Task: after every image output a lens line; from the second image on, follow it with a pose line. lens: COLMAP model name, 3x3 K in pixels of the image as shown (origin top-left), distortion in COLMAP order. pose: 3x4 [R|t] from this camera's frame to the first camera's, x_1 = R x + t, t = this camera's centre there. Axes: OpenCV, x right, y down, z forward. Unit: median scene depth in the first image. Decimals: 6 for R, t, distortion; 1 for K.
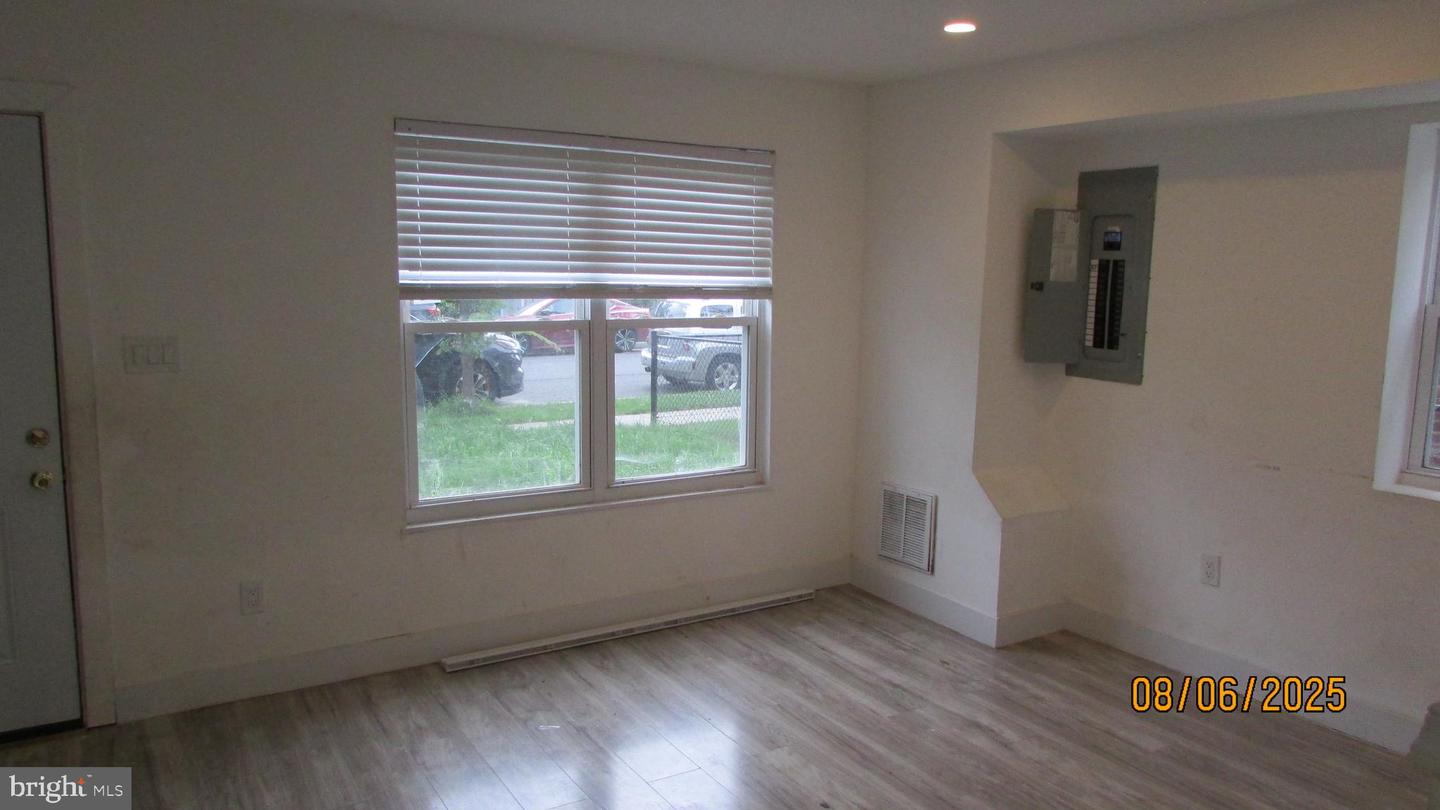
lens RADIAL K [[1023.1, 0, 721.6], [0, 1023.1, 402.8], [0, 0, 1]] dist [-0.041447, 0.020791]
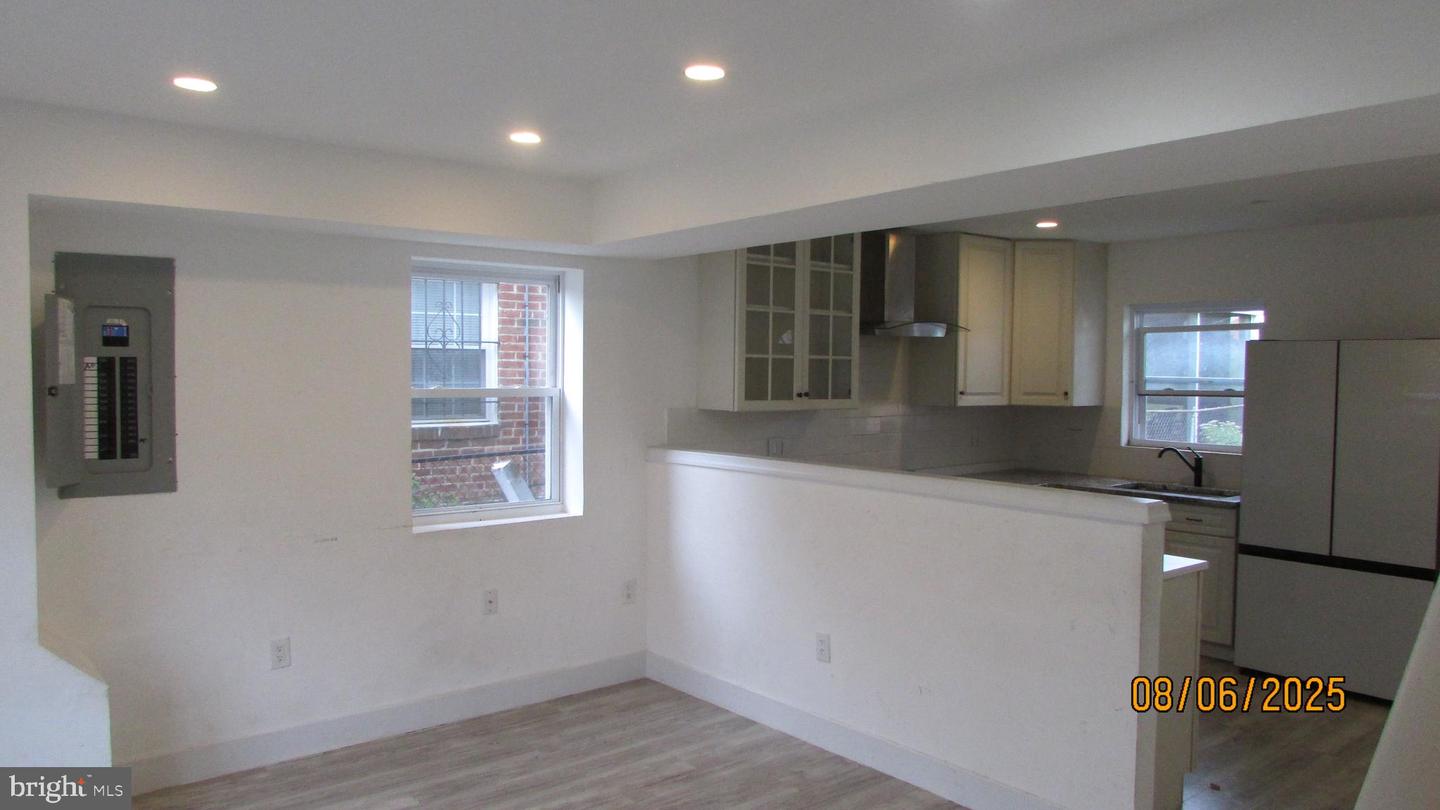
lens RADIAL K [[1023.1, 0, 712.0], [0, 1023.1, 398.6], [0, 0, 1]] dist [-0.041447, 0.020791]
pose [[-0.125411, -0.056866, 0.990474, -0.541995], [0.122687, 0.989804, 0.072362, -0.105352], [-0.984490, 0.130593, -0.117156, 0.602971]]
